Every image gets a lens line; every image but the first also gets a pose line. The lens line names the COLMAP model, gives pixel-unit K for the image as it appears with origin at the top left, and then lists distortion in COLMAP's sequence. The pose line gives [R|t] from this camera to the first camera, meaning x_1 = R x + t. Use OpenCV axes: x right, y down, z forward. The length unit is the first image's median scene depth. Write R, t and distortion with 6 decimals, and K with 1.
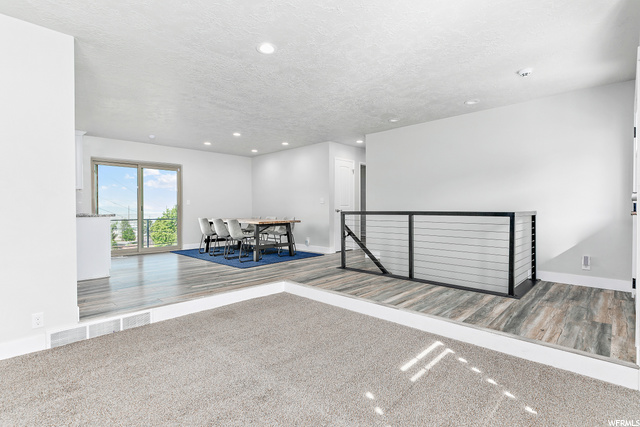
lens RADIAL K [[299.4, 0, 327.9], [0, 299.4, 214.0], [0, 0, 1]] dist [-0.039116, -0.000180]
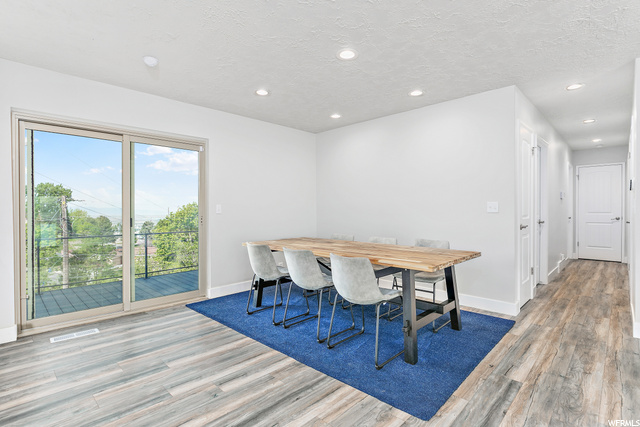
lens RADIAL K [[311.2, 0, 323.3], [0, 311.2, 212.0], [0, 0, 1]] dist [-0.008457, -0.000035]
pose [[0.999130, 0.008230, -0.040873, -0.519127], [-0.009222, 0.999666, -0.024143, -0.042833], [0.040661, 0.024499, 0.998873, 0.898923]]
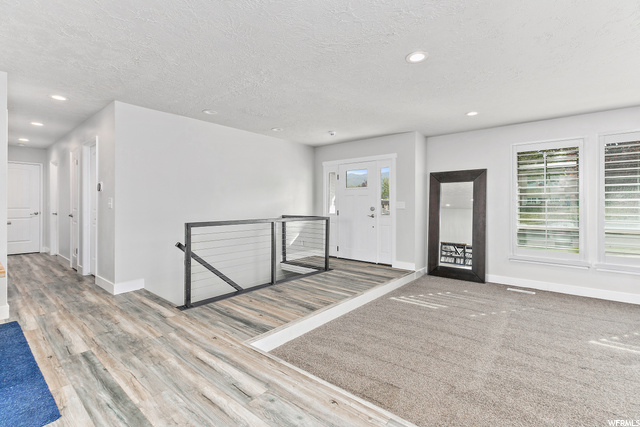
lens RADIAL K [[287.3, 0, 320.0], [0, 287.3, 213.5], [0, 0, 1]] dist [0.002717, 0.000588]
pose [[-0.034888, -0.012981, 0.999307, -0.816323], [0.026999, 0.999538, 0.013926, -0.042271], [-0.999026, 0.027466, -0.034522, 0.994275]]
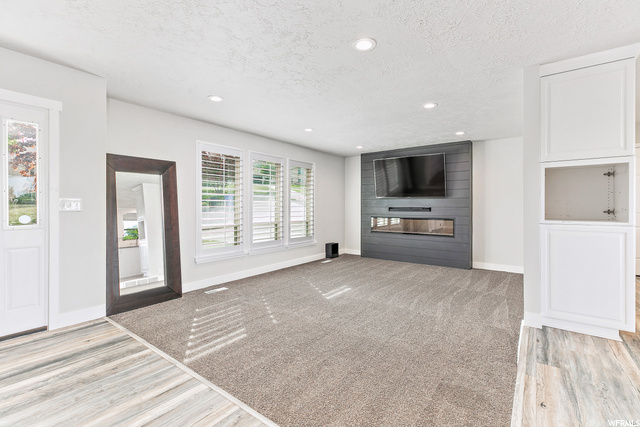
lens RADIAL K [[292.8, 0, 328.1], [0, 292.8, 205.6], [0, 0, 1]] dist [0.002100, 0.000566]
pose [[-0.995016, 0.010502, -0.099158, -0.002247], [0.007841, 0.999600, 0.027181, -0.064016], [0.099404, 0.026268, -0.994700, 1.374263]]
